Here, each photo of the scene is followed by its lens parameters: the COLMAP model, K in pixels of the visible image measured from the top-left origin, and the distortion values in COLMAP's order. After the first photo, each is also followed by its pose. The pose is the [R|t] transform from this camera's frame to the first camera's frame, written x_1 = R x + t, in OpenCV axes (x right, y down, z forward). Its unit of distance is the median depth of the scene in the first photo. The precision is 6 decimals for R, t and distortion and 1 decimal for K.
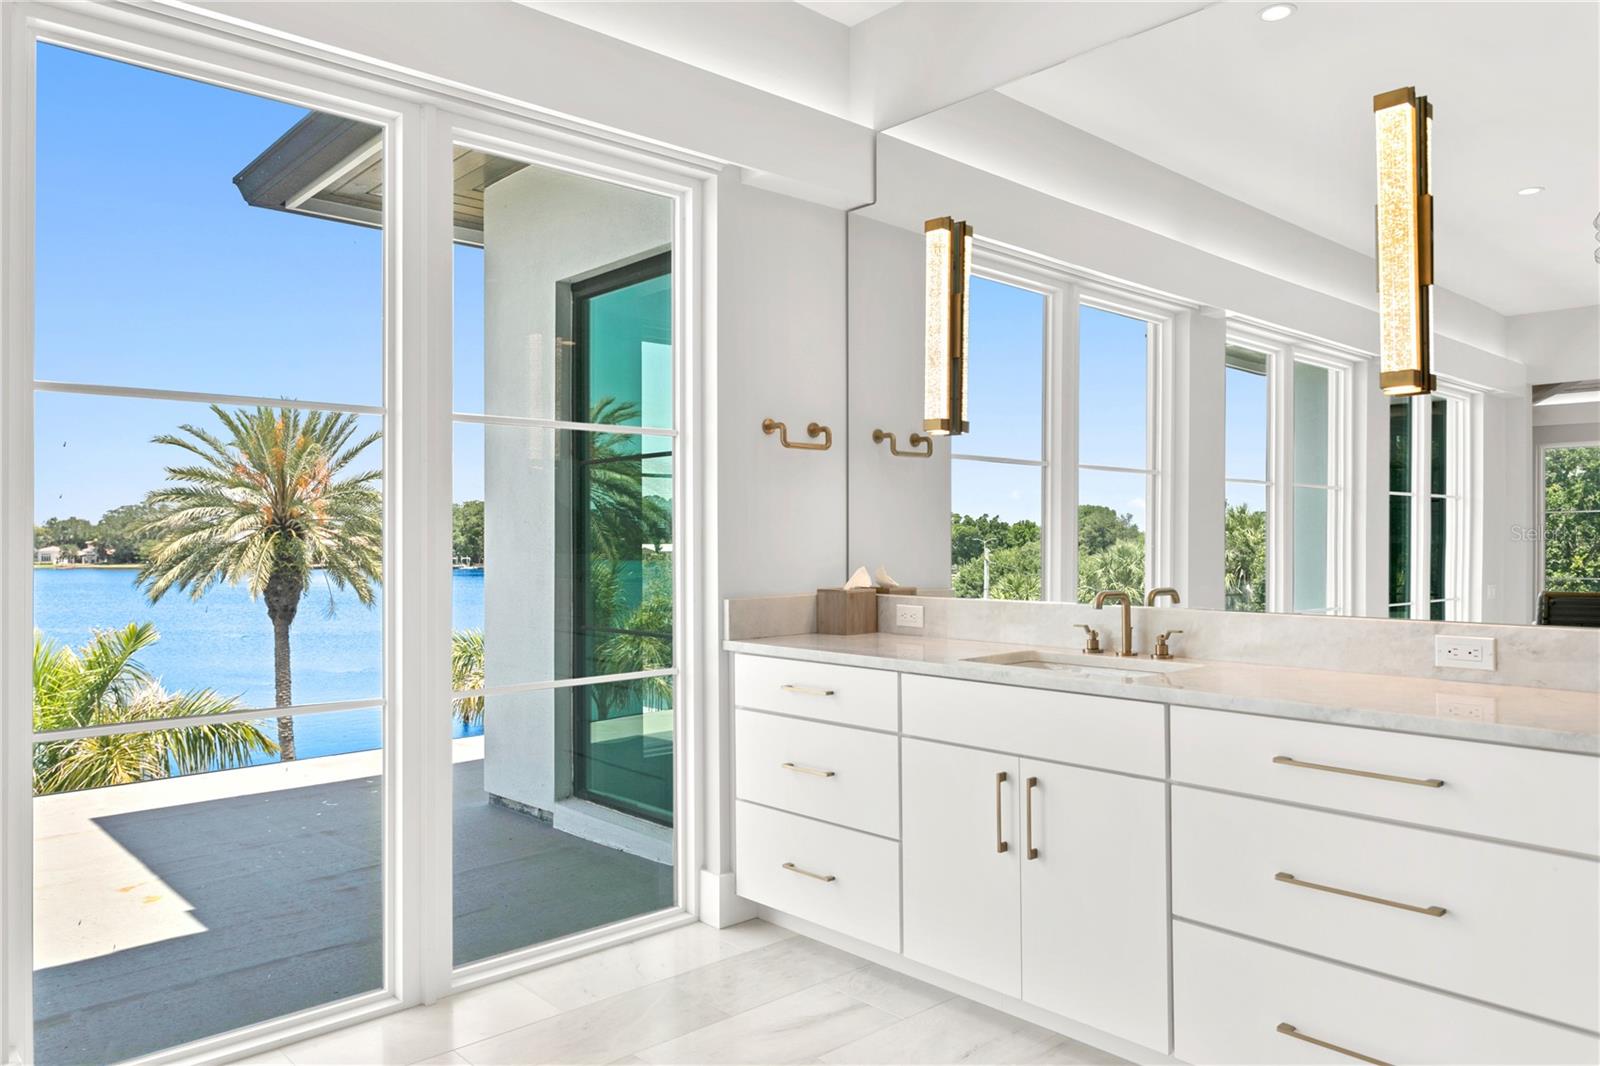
lens RADIAL K [[1115.3, 0, 795.9], [0, 1115.3, 541.2], [0, 0, 1]] dist [-0.030476, 0.003250]
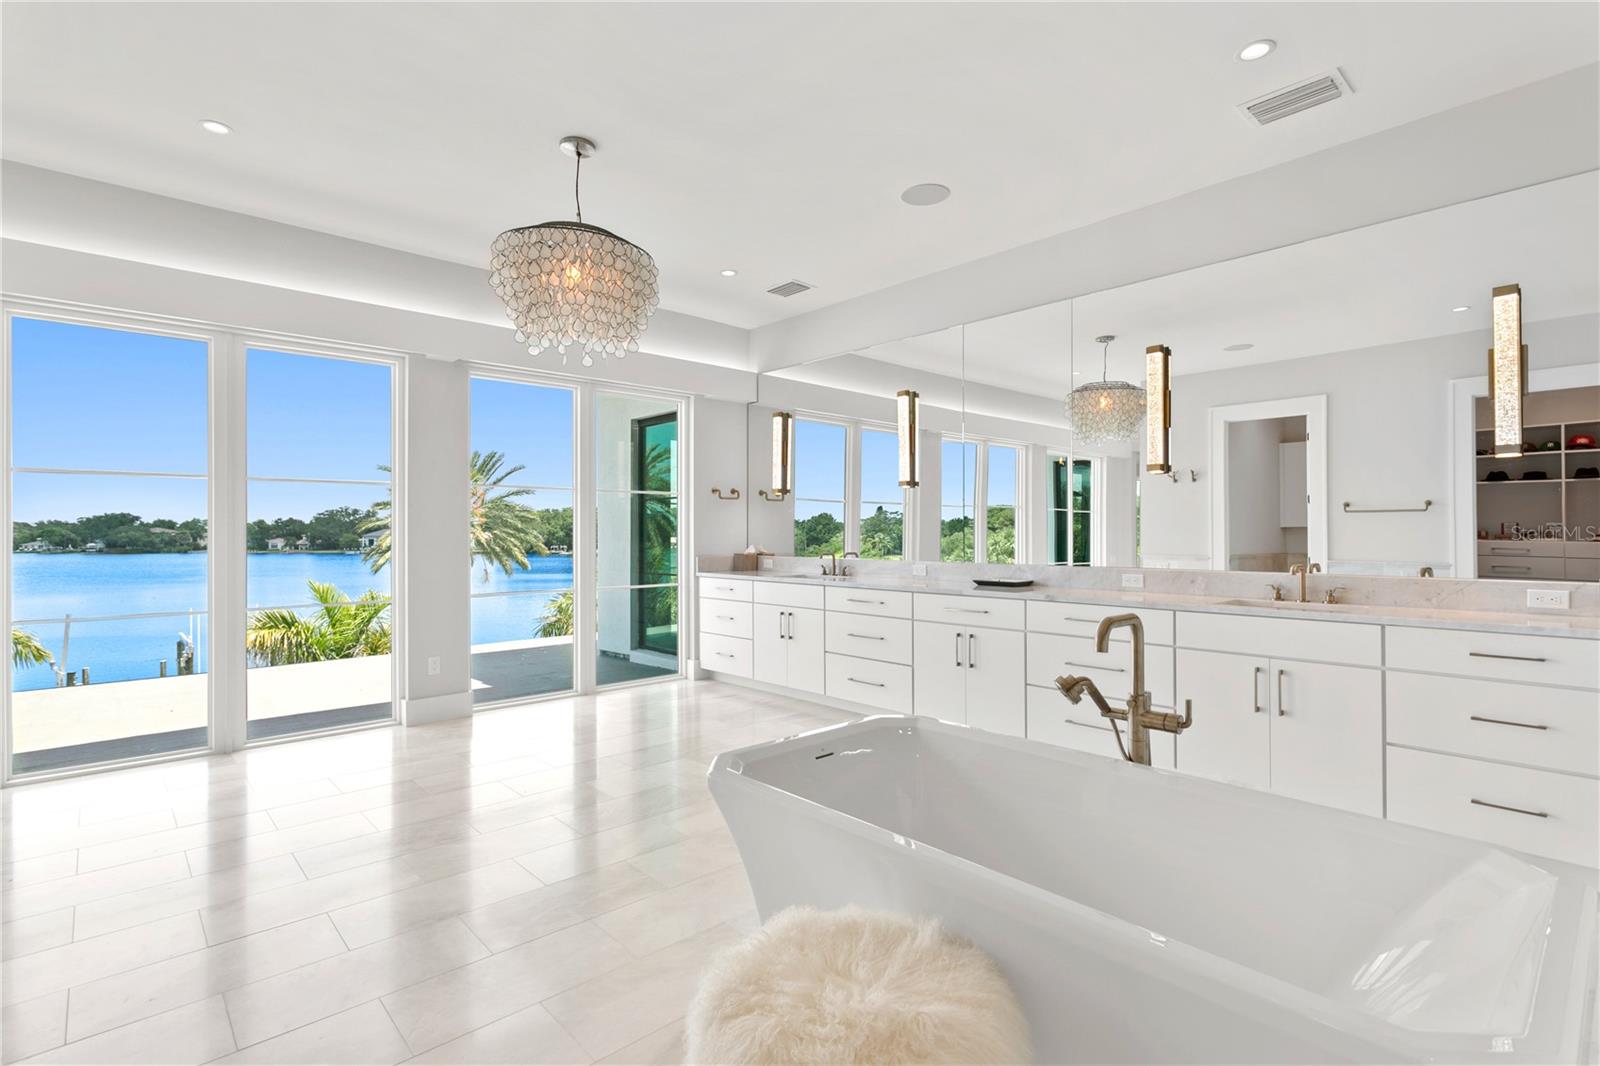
lens RADIAL K [[768.5, 0, 788.2], [0, 768.5, 530.8], [0, 0, 1]] dist [-0.015117, -0.000280]
pose [[0.999995, -0.000419, -0.003199, 0.146173], [0.000403, 0.999989, -0.004761, -0.000744], [0.003201, 0.004760, 0.999984, -0.752700]]
